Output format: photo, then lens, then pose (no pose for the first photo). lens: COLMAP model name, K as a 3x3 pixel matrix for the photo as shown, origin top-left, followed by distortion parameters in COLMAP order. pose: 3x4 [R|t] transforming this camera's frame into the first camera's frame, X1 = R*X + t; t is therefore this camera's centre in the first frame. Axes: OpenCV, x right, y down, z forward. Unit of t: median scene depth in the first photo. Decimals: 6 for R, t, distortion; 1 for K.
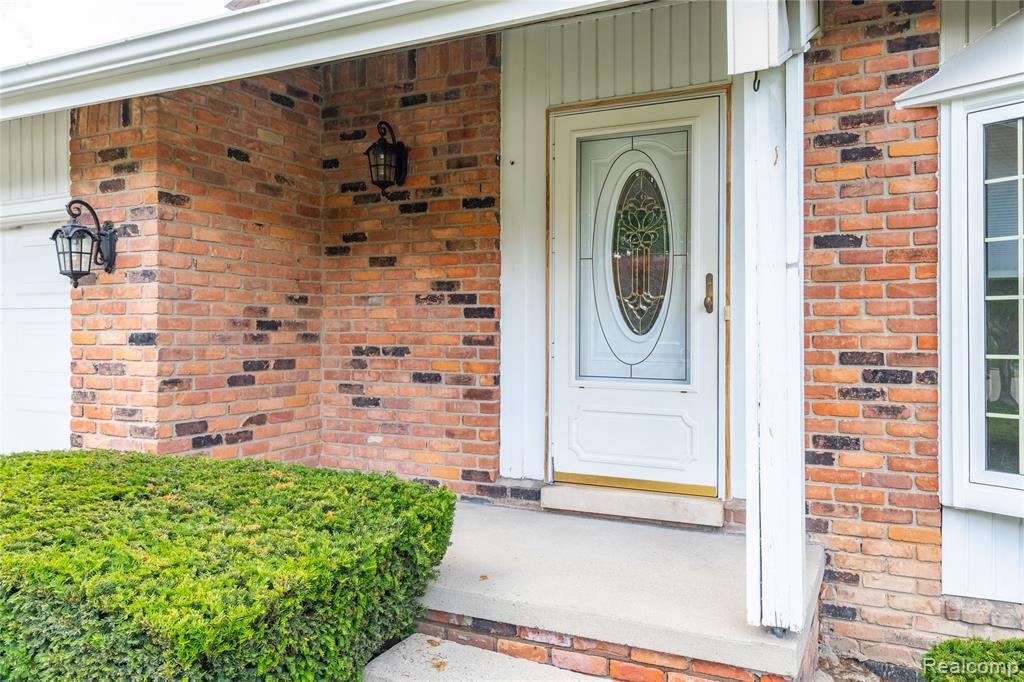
lens RADIAL K [[761.5, 0, 512.0], [0, 761.5, 341.0], [0, 0, 1]] dist [-0.001358, -0.000452]
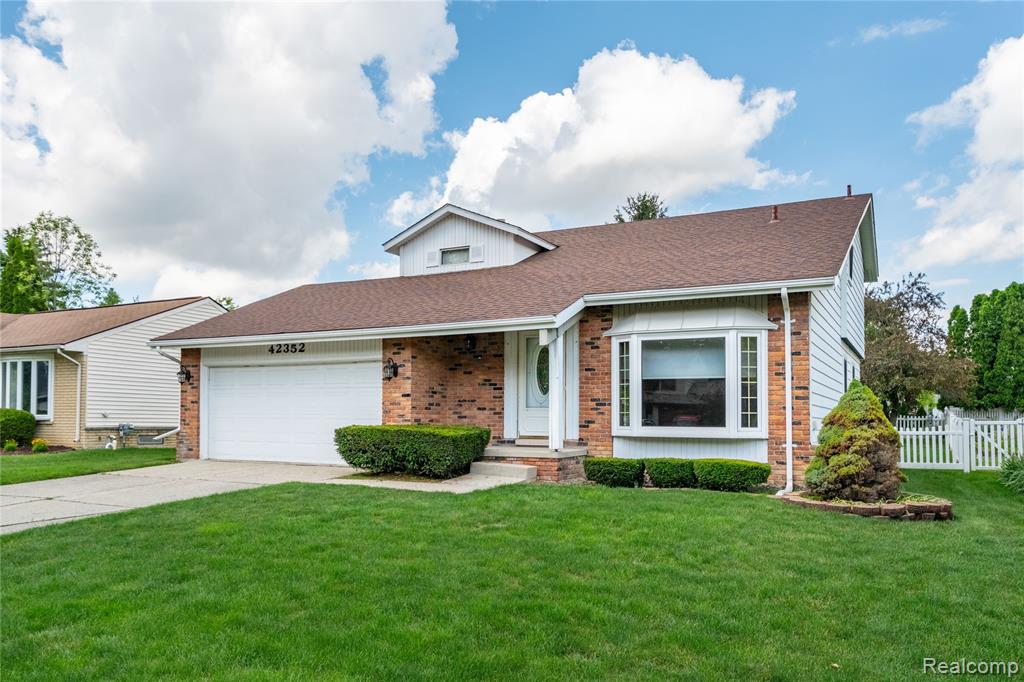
lens RADIAL K [[764.8, 0, 512.0], [0, 764.8, 341.0], [0, 0, 1]] dist [-0.002677, -0.001217]
pose [[0.999338, -0.001358, -0.036367, 0.146762], [-0.002745, 0.993644, -0.112531, 0.137194], [0.036289, 0.112556, 0.992983, -2.437905]]
